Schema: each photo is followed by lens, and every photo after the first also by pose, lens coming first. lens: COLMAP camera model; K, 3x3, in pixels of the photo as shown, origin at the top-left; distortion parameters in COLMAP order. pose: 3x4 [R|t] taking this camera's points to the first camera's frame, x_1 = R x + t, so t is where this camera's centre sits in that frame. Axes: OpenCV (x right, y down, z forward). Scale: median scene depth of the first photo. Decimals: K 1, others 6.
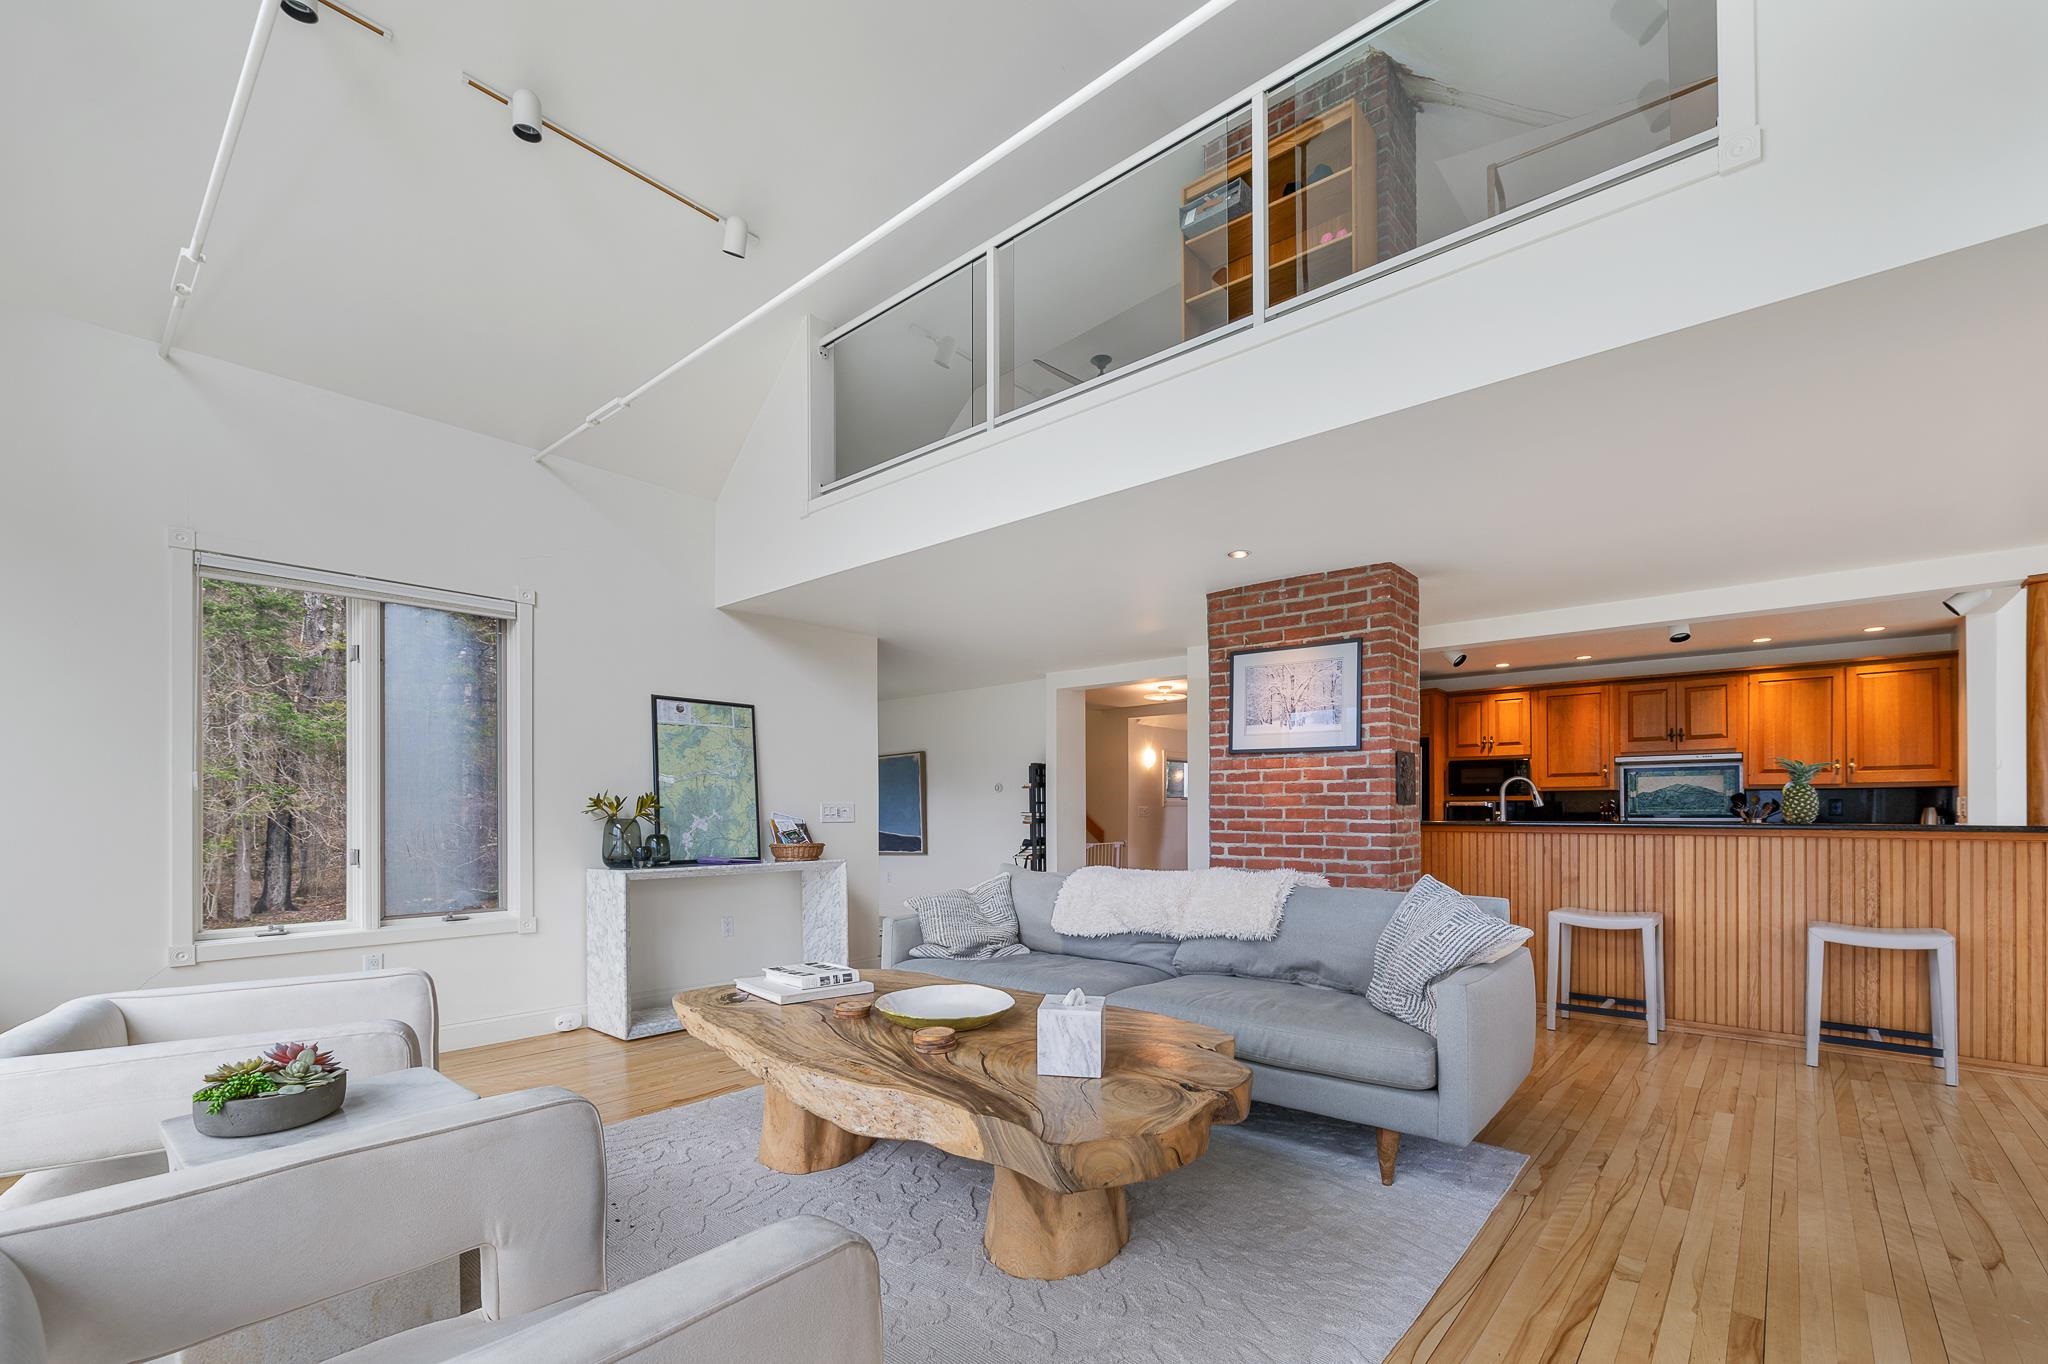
lens RADIAL K [[871.5, 0, 1025.7], [0, 871.5, 809.0], [0, 0, 1]] dist [-0.000670, -0.000293]
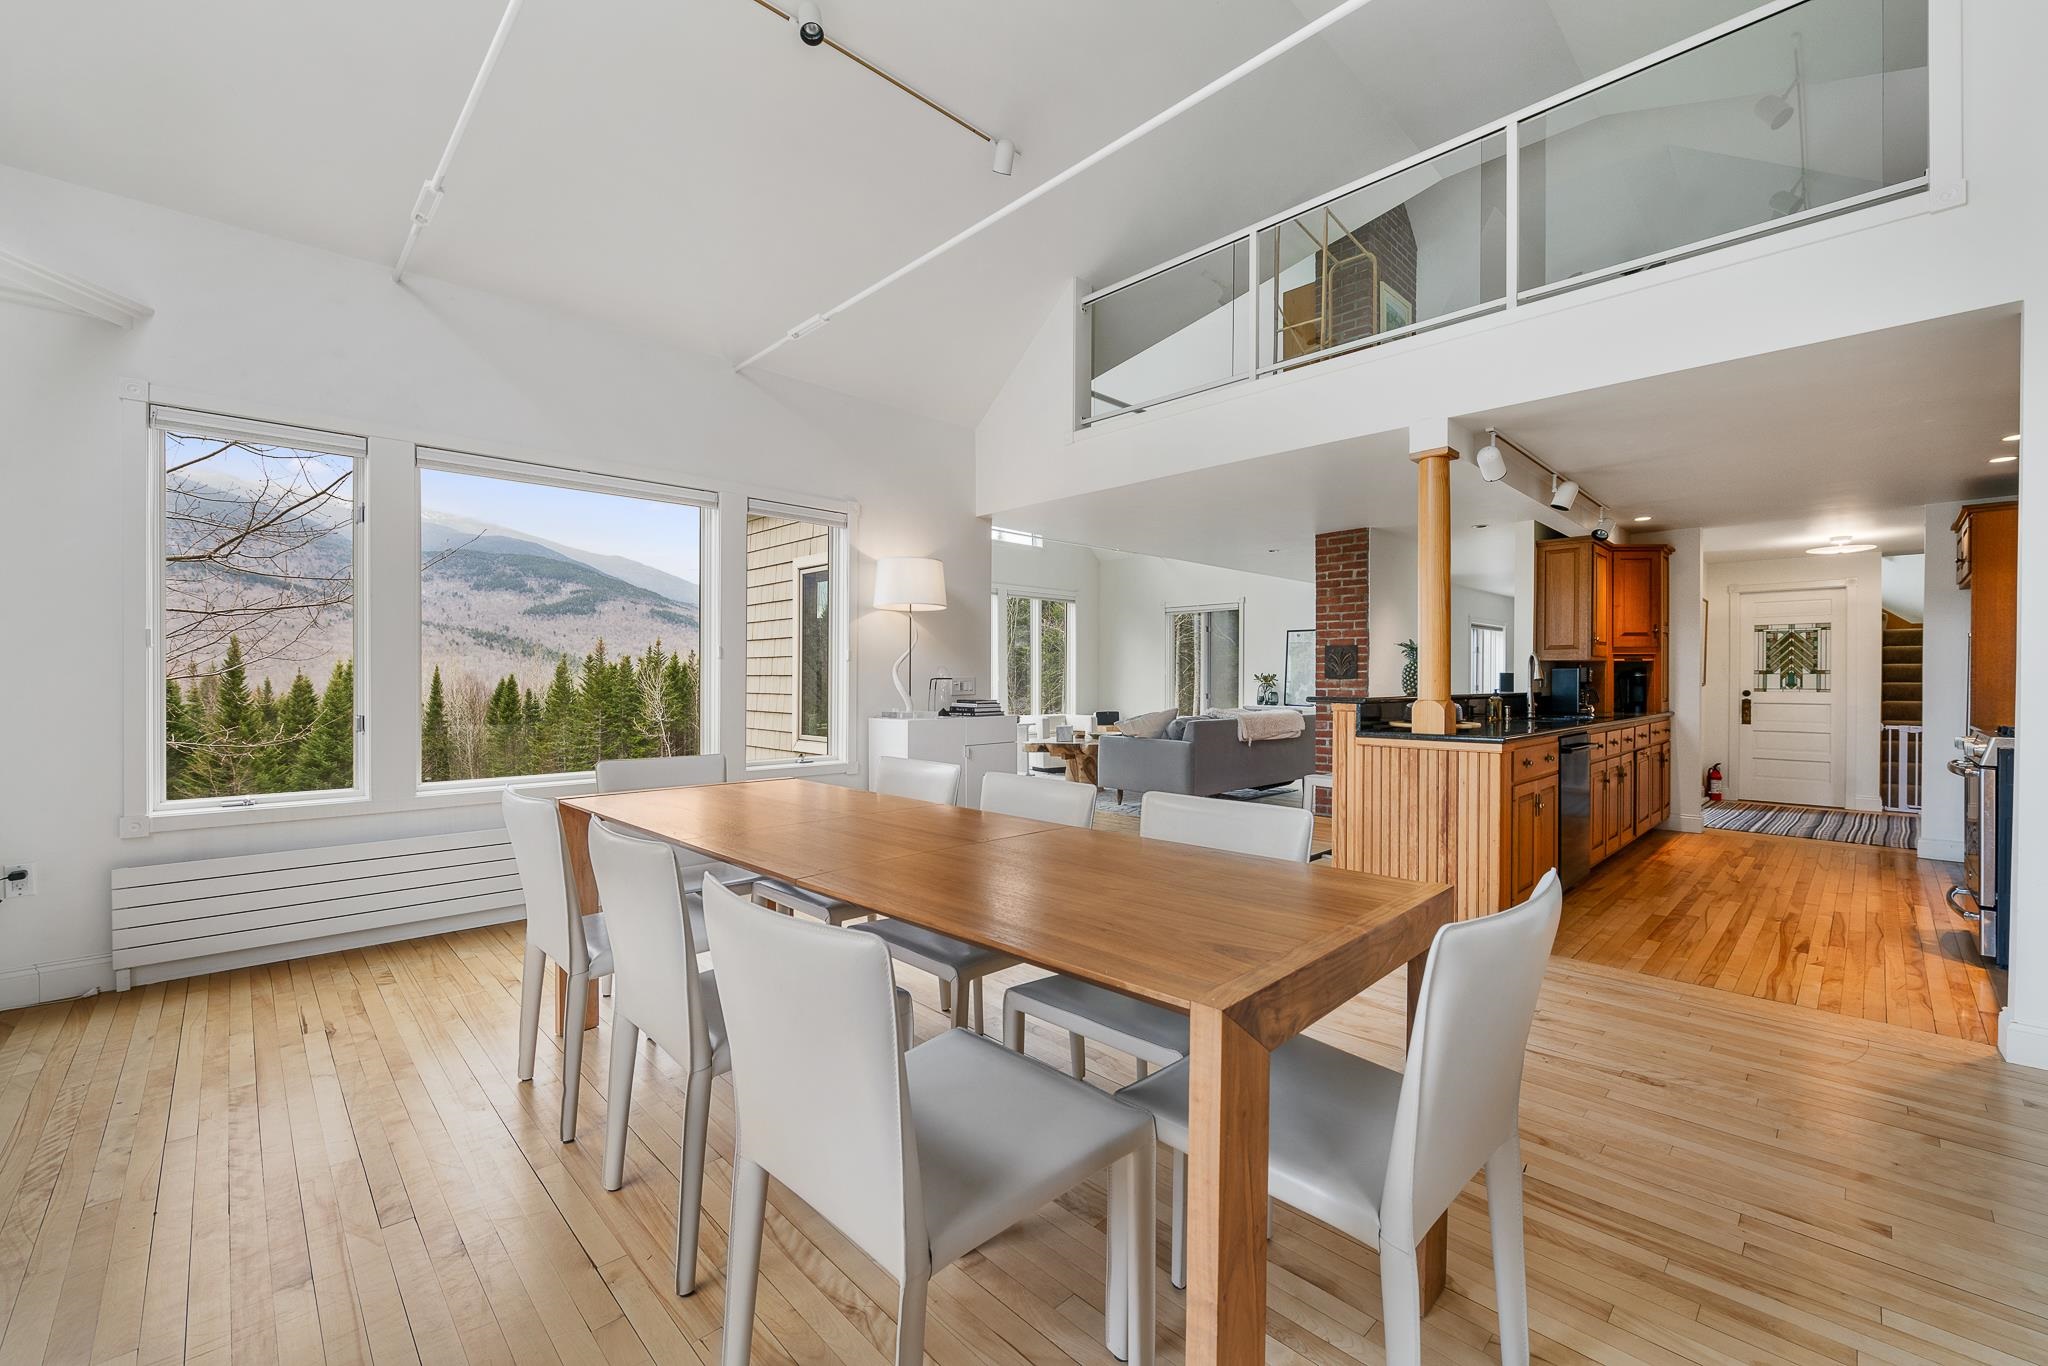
lens RADIAL K [[823.8, 0, 1023.2], [0, 823.8, 685.1], [0, 0, 1]] dist [-0.008535, -0.000121]
pose [[-0.084790, 0.007486, -0.996371, 1.917992], [-0.002691, 0.999966, 0.007742, -0.003897], [0.996395, 0.003338, -0.084767, 0.533726]]
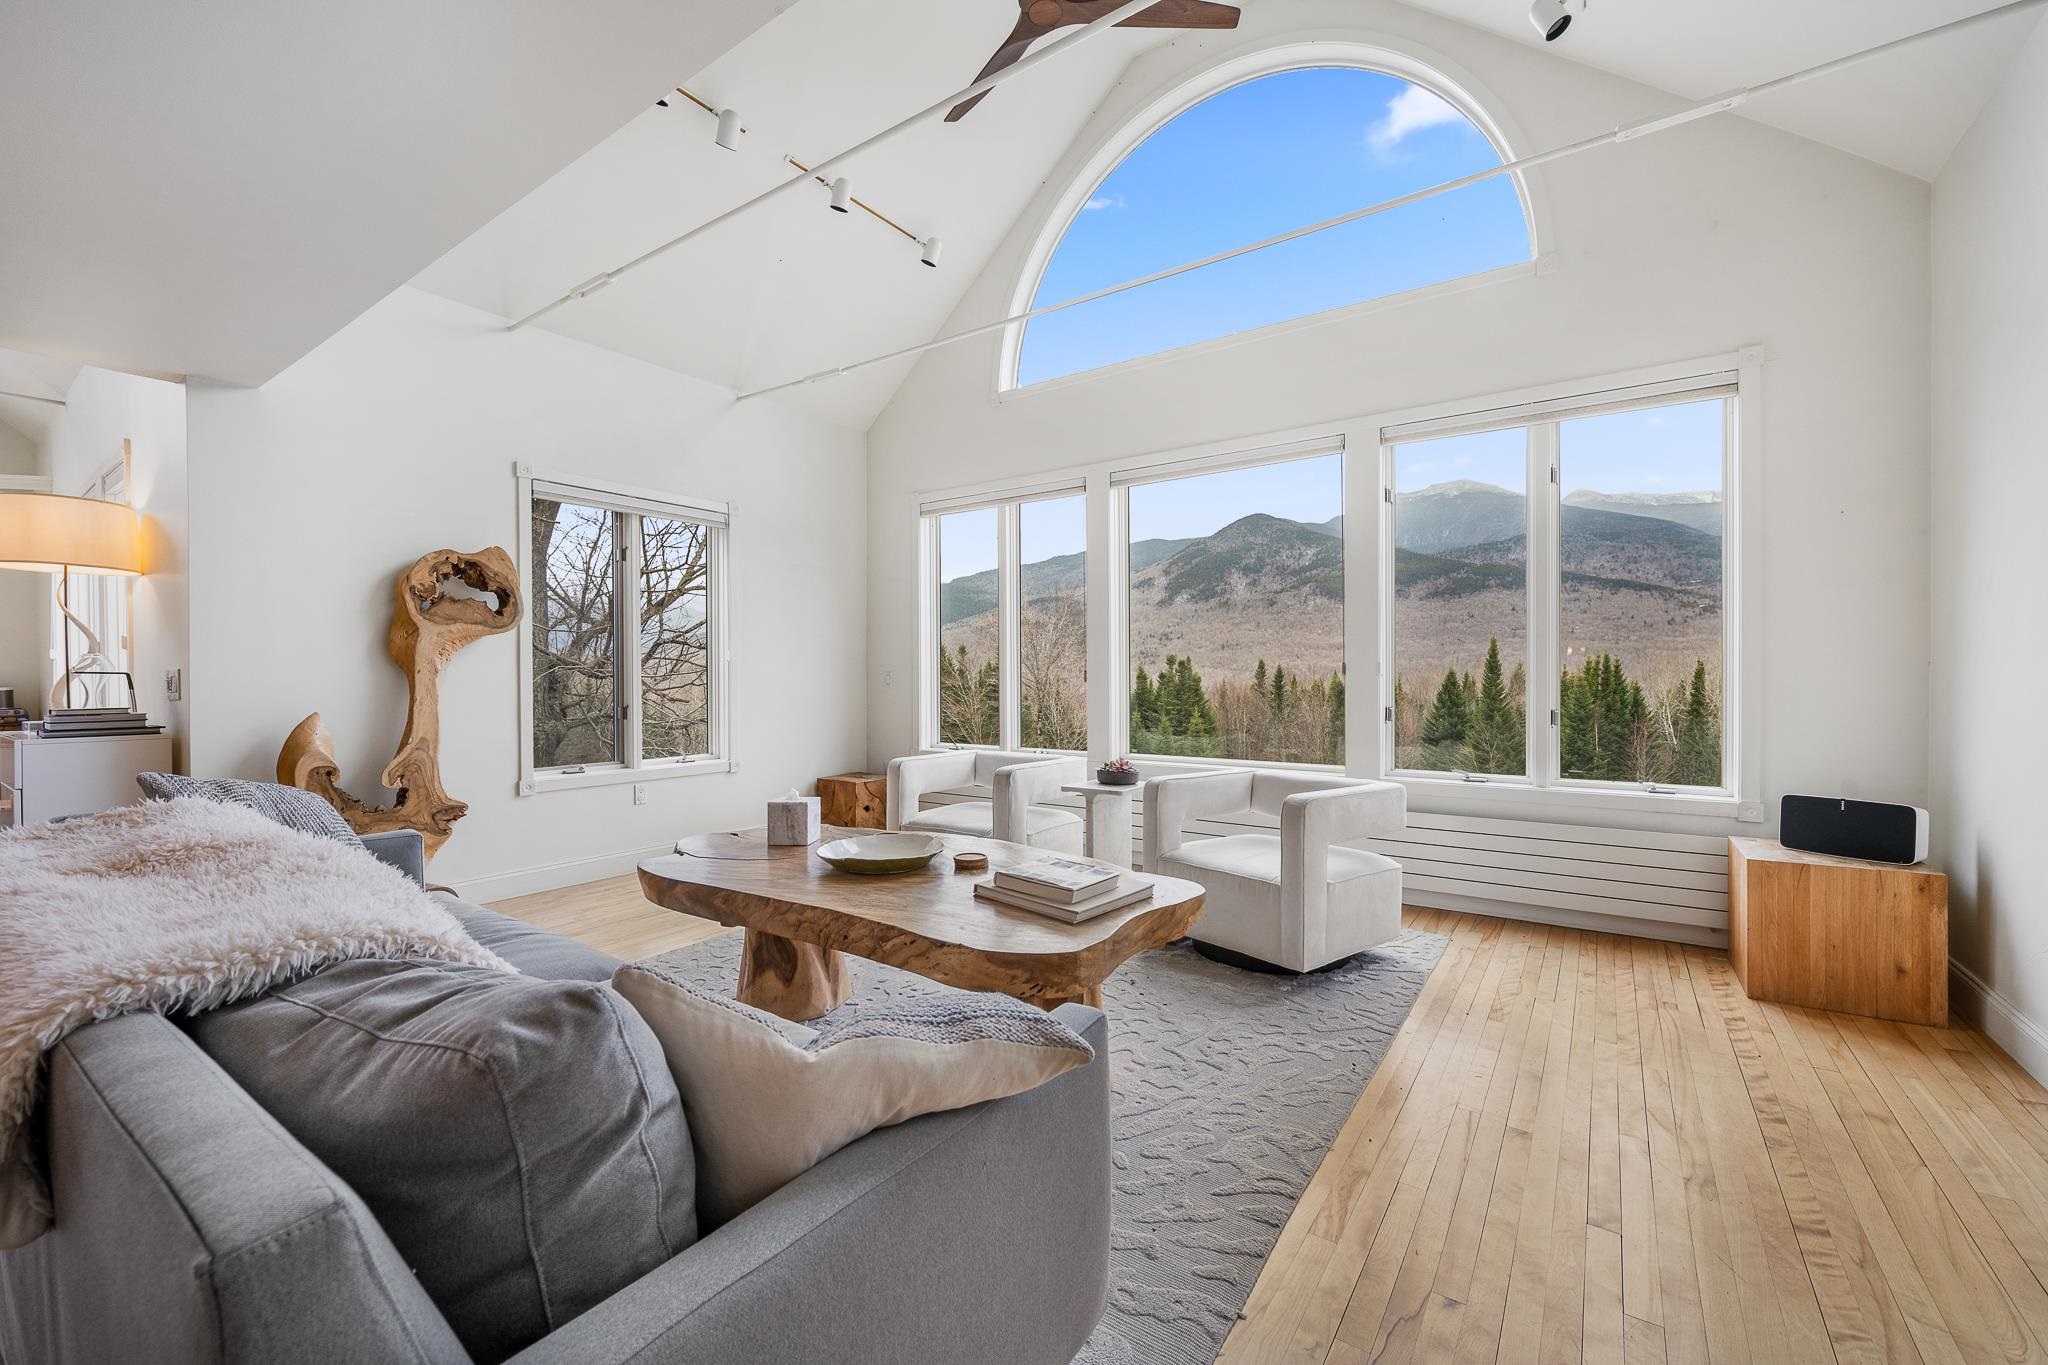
lens RADIAL K [[826.7, 0, 1019.0], [0, 826.7, 682.4], [0, 0, 1]] dist [-0.006936, -0.000609]
pose [[-0.994893, 0.004270, -0.100846, -0.090518], [0.003388, 0.999954, 0.008925, 0.002574], [0.100879, 0.008538, -0.994862, 1.160577]]
